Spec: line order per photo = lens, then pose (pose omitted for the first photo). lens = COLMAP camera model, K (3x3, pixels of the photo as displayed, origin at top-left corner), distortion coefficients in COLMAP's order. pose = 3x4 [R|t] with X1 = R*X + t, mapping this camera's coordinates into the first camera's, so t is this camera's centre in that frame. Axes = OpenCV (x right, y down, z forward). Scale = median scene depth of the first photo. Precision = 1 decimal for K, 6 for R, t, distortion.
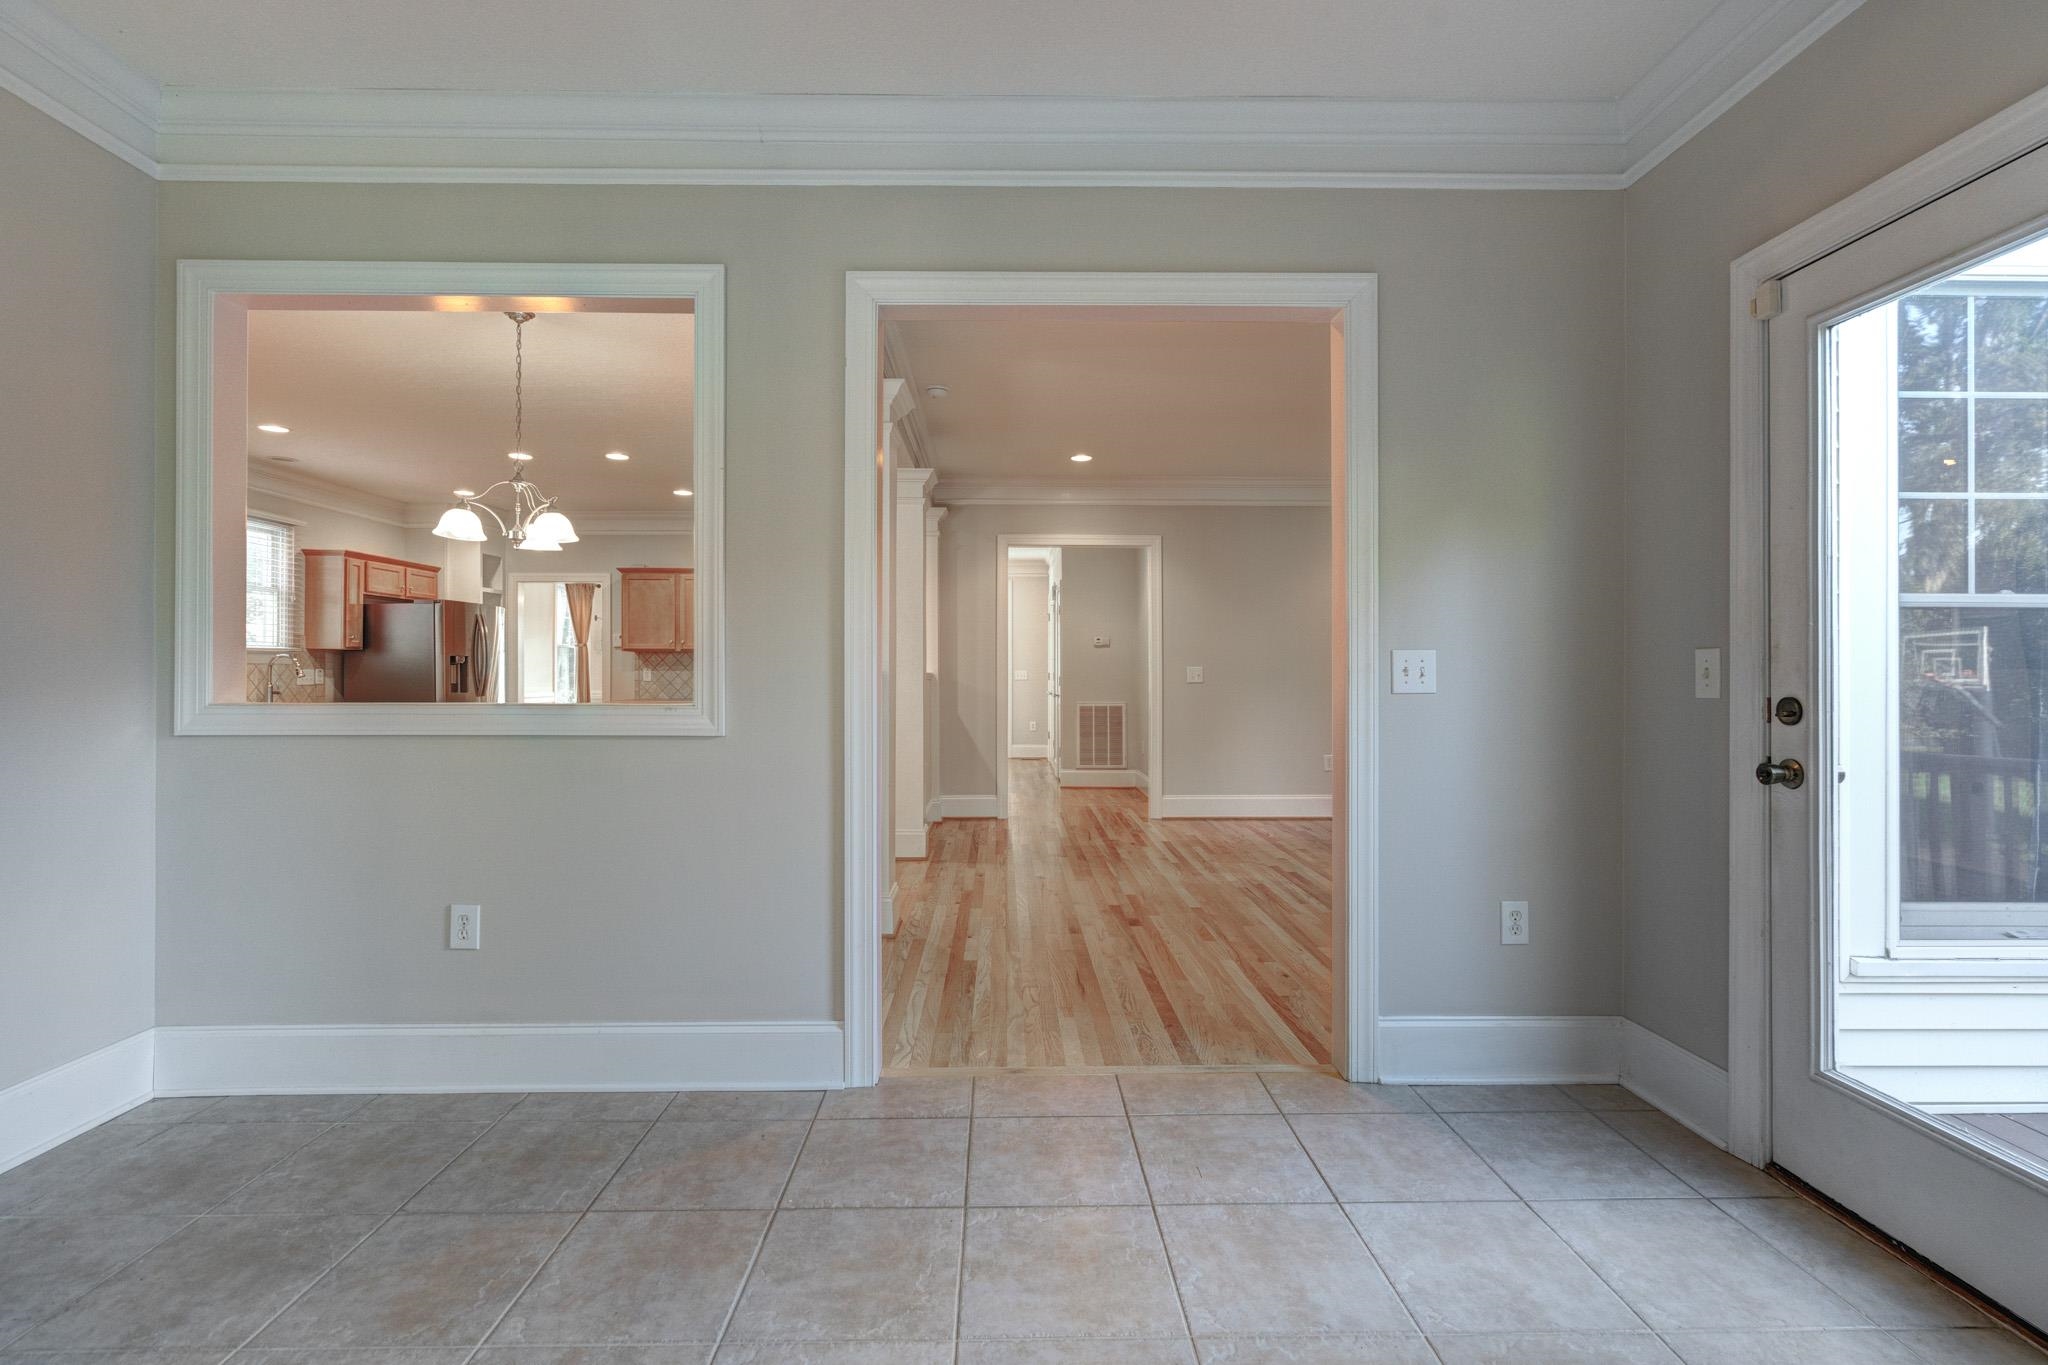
lens RADIAL K [[974.5, 0, 1027.7], [0, 974.5, 673.4], [0, 0, 1]] dist [0.003176, -0.000137]
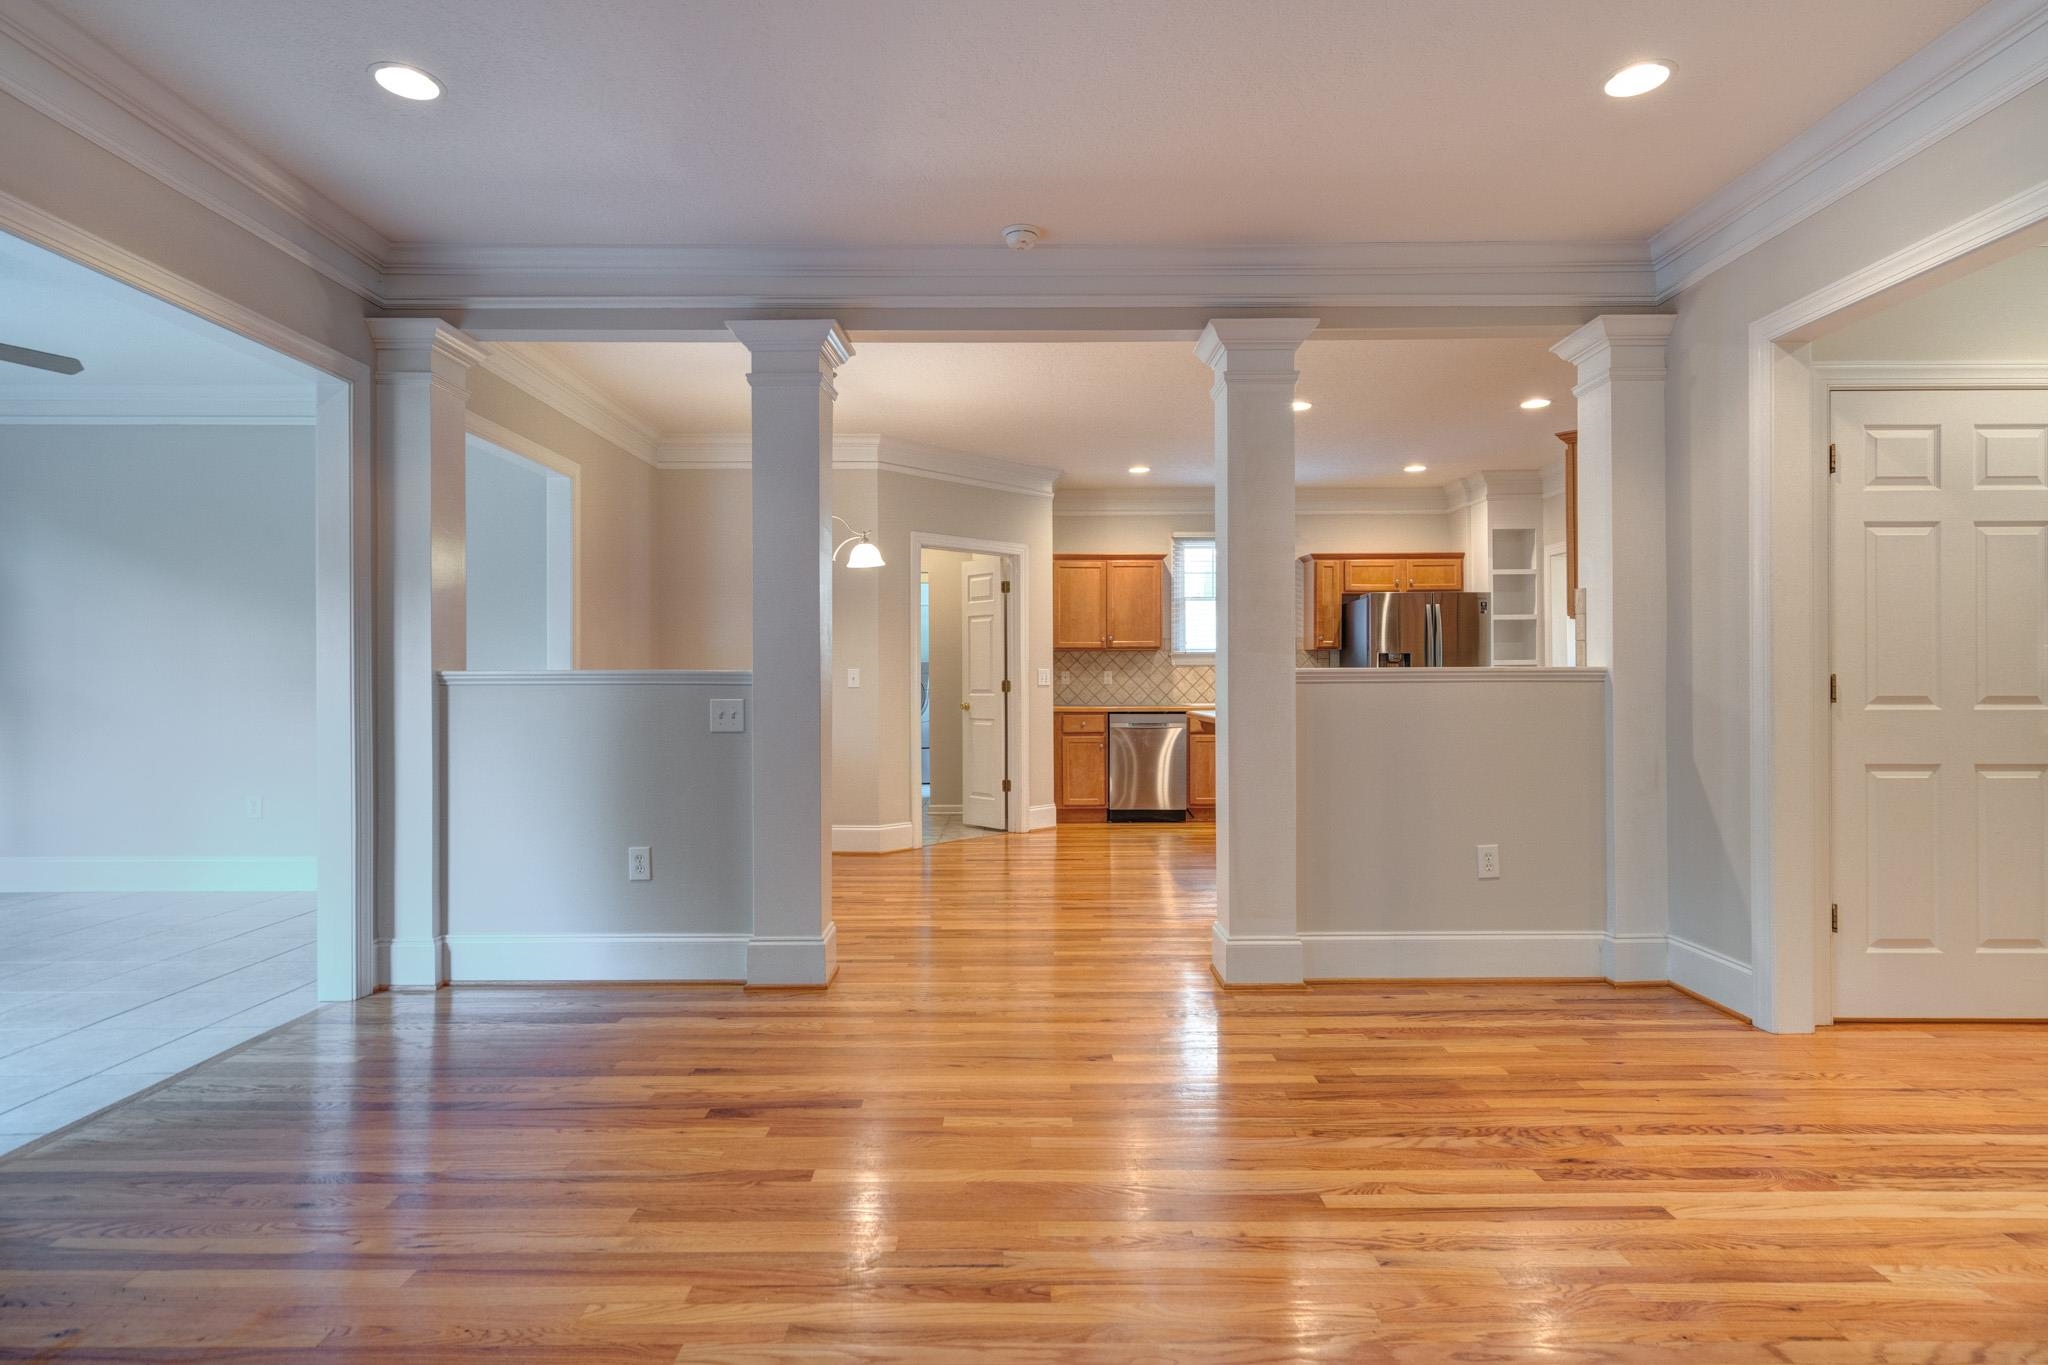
lens RADIAL K [[1037.2, 0, 995.5], [0, 1037.2, 666.4], [0, 0, 1]] dist [0.012207, -0.001519]
pose [[-0.028148, -0.011449, -0.999538, 0.392383], [0.006010, 0.999914, -0.011623, 0.003496], [0.999586, -0.006335, -0.028076, 0.662998]]
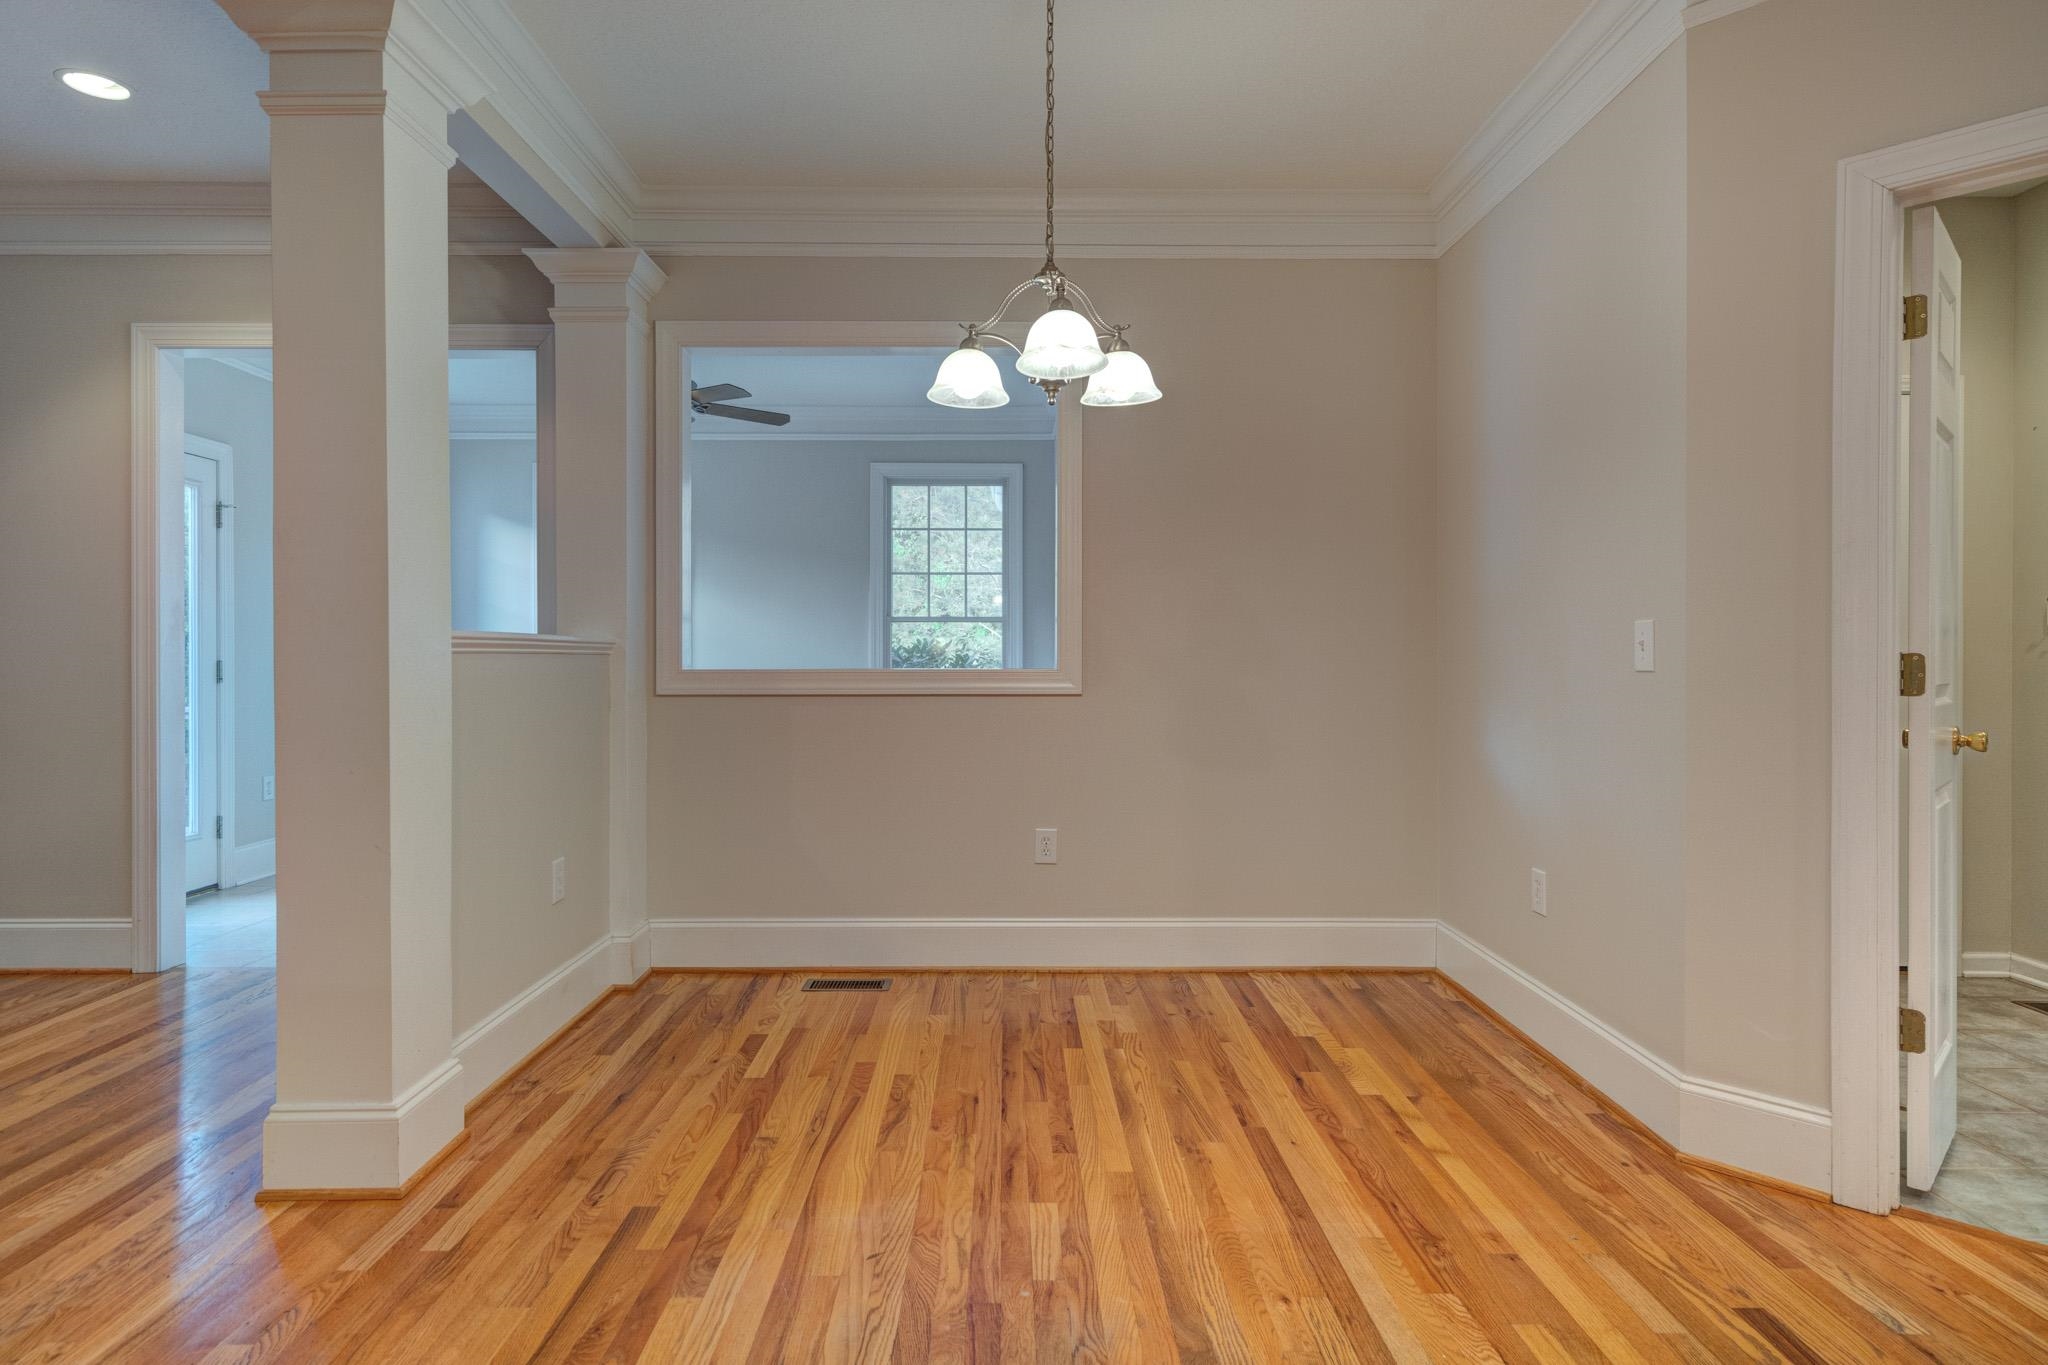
lens RADIAL K [[1121.9, 0, 1006.7], [0, 1121.9, 656.4], [0, 0, 1]] dist [-0.000882, 0.004369]
pose [[-0.999996, -0.002043, 0.001944, -0.269210], [-0.002049, 0.999993, -0.003134, 0.007904], [-0.001937, -0.003138, -0.999993, 0.859703]]
